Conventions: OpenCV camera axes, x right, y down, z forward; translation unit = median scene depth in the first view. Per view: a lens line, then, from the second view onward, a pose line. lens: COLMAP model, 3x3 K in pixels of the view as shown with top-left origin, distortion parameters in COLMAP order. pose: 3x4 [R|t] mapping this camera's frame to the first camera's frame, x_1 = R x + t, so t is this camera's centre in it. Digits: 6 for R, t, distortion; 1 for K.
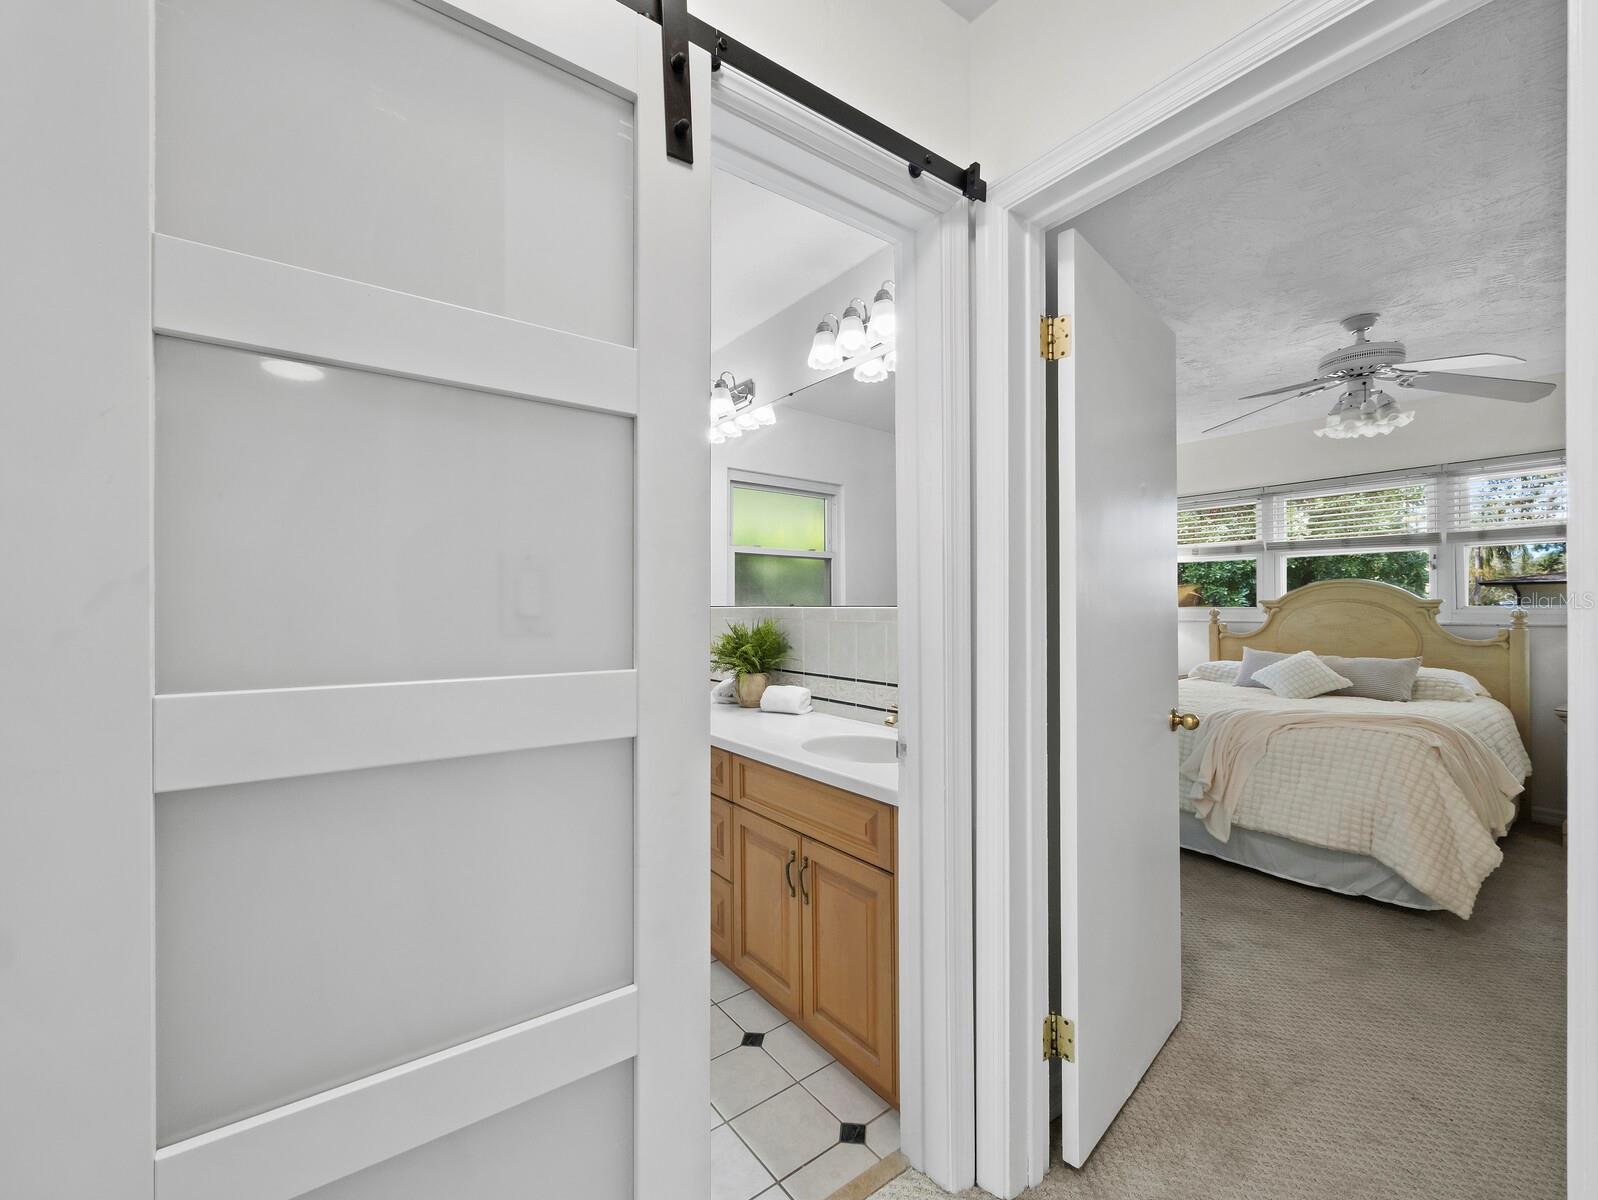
lens RADIAL K [[669.7, 0, 804.9], [0, 669.7, 590.4], [0, 0, 1]] dist [-0.000271, -0.000099]
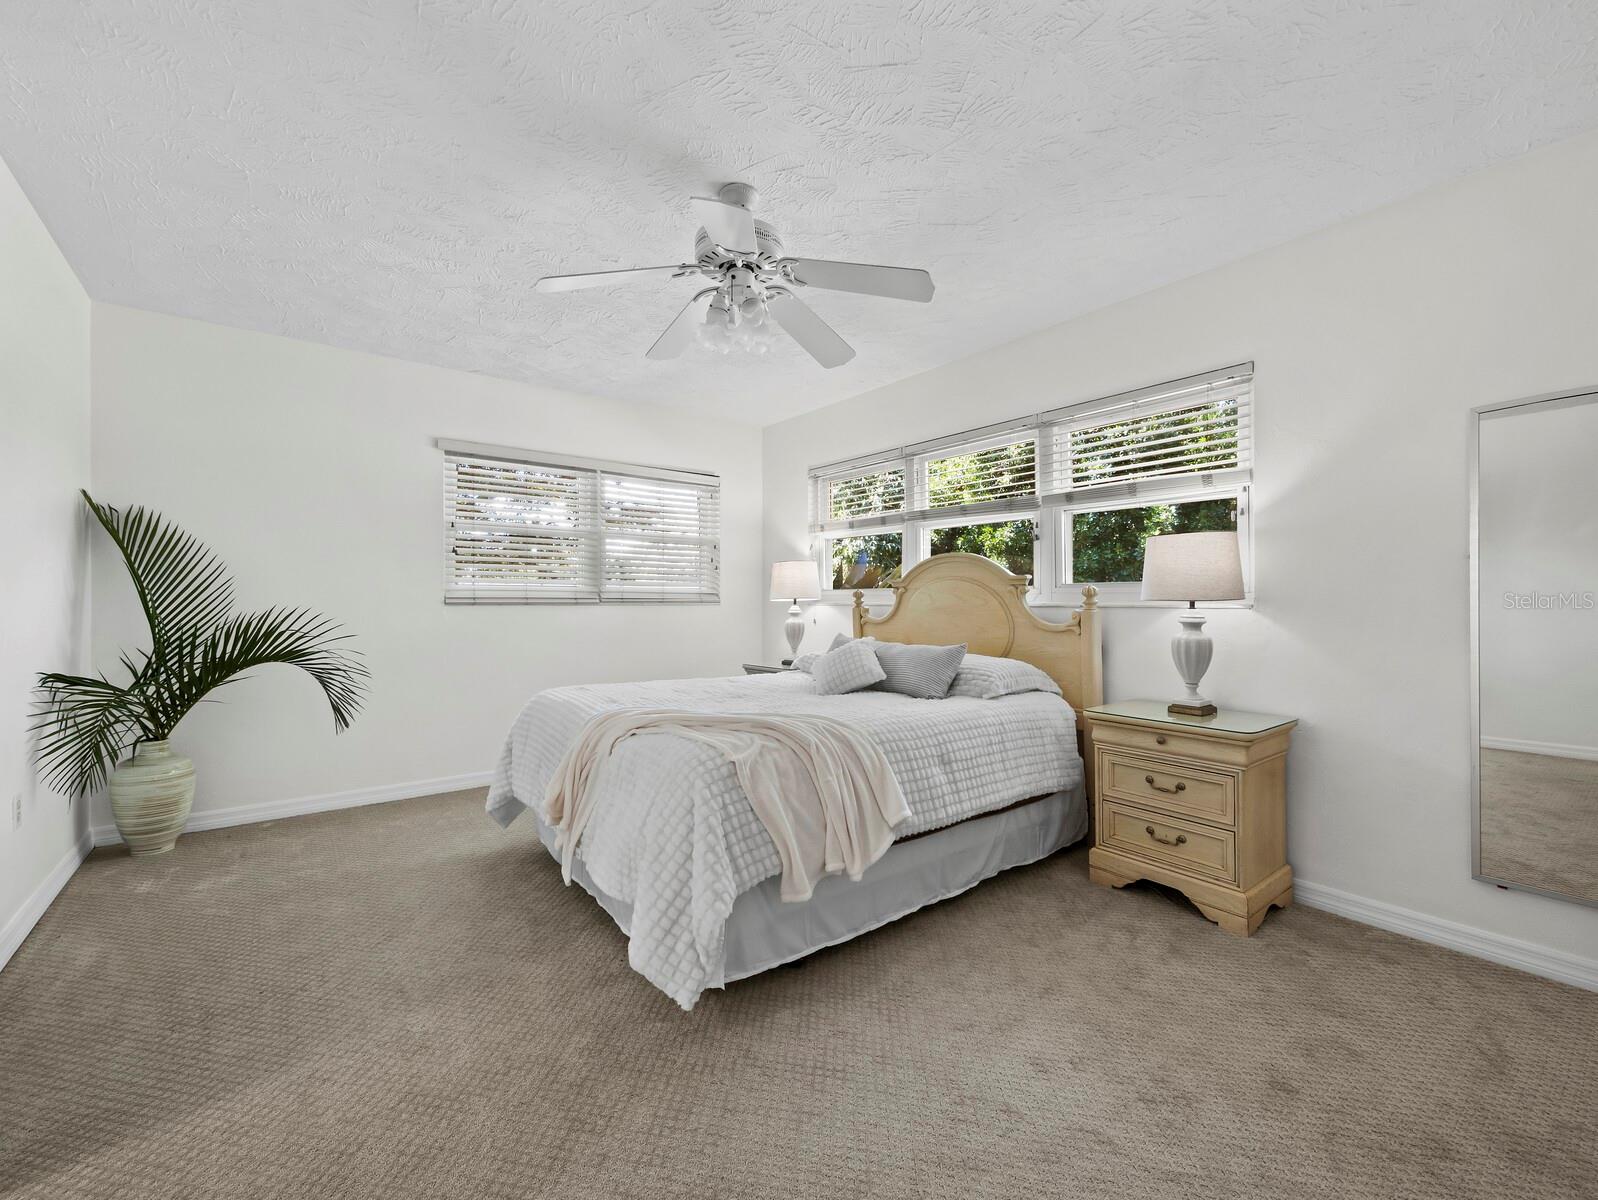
lens RADIAL K [[669.7, 0, 804.9], [0, 669.7, 590.4], [0, 0, 1]] dist [-0.000271, -0.000099]
pose [[0.999694, 0.004939, 0.024235, 0.647466], [-0.005129, 0.999956, 0.007798, 0.027093], [-0.024196, -0.007920, 0.999676, 0.176365]]
